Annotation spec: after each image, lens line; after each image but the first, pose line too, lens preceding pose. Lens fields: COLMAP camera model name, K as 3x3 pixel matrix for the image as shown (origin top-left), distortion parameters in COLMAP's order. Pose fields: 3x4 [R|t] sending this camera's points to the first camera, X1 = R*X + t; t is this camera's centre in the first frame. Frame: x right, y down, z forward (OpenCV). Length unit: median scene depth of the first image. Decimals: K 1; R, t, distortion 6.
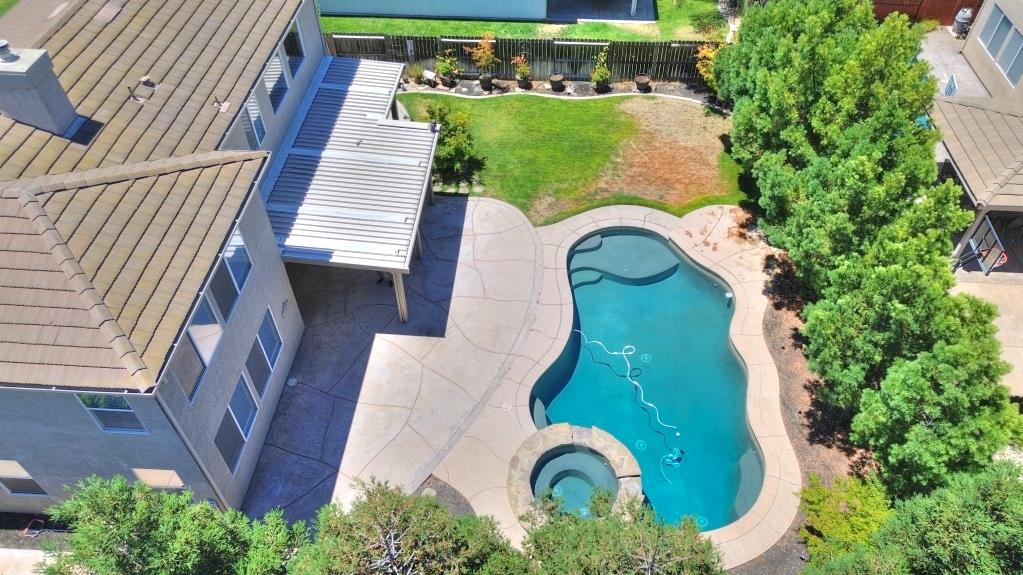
lens RADIAL K [[725.2, 0, 510.1], [0, 725.2, 284.5], [0, 0, 1]] dist [0.065508, -0.066730]
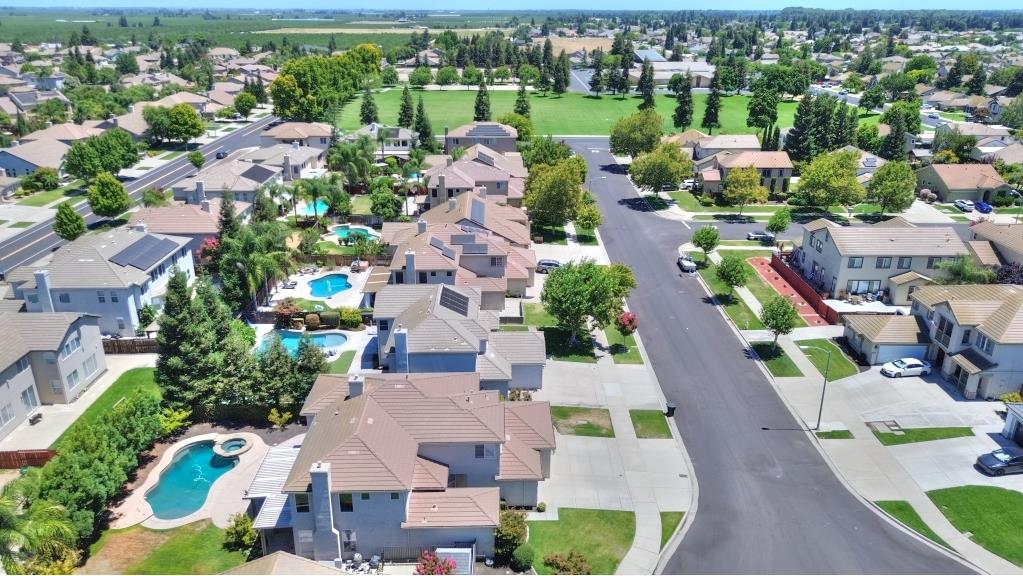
lens RADIAL K [[725.2, 0, 510.1], [0, 725.2, 285.0], [0, 0, 1]] dist [0.065508, -0.066730]
pose [[-0.995940, 0.034951, -0.082962, -0.742835], [-0.063290, 0.383525, 0.921359, -2.569175], [0.064021, 0.922869, -0.379755, 1.287284]]
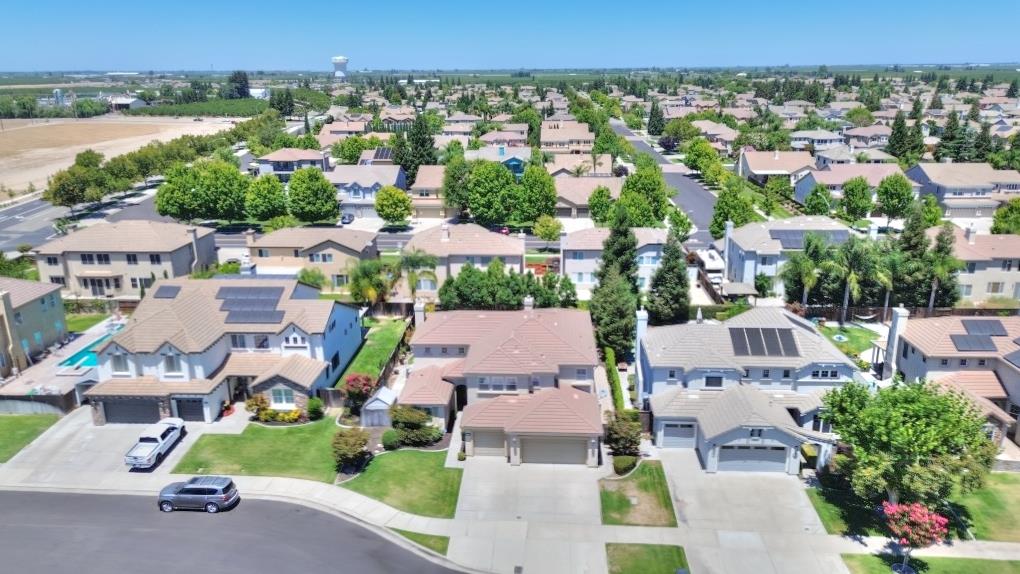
lens RADIAL K [[723.1, 0, 508.6], [0, 723.1, 284.0], [0, 0, 1]] dist [0.065508, -0.066730]
pose [[-0.019220, -0.277579, 0.960511, -3.185586], [0.735915, 0.646388, 0.201526, -0.873824], [-0.676801, 0.710727, 0.191851, 0.080844]]
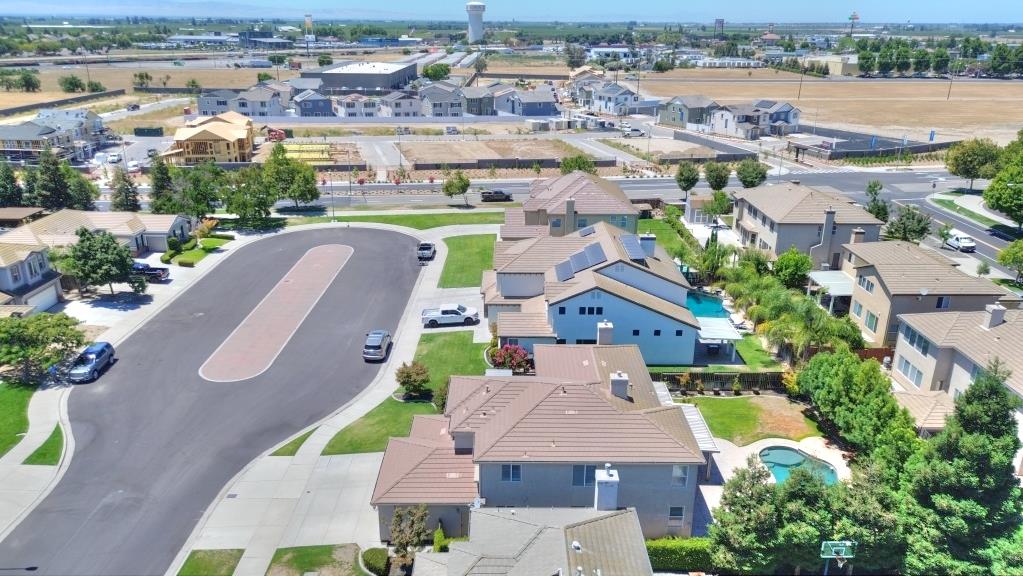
lens RADIAL K [[732.5, 0, 513.0], [0, 732.5, 284.5], [0, 0, 1]] dist [0.045895, -0.037305]
pose [[0.996552, -0.014640, 0.081665, -0.885701], [0.050168, 0.890307, -0.452589, 0.495432], [-0.066081, 0.455125, 0.887972, -1.296173]]
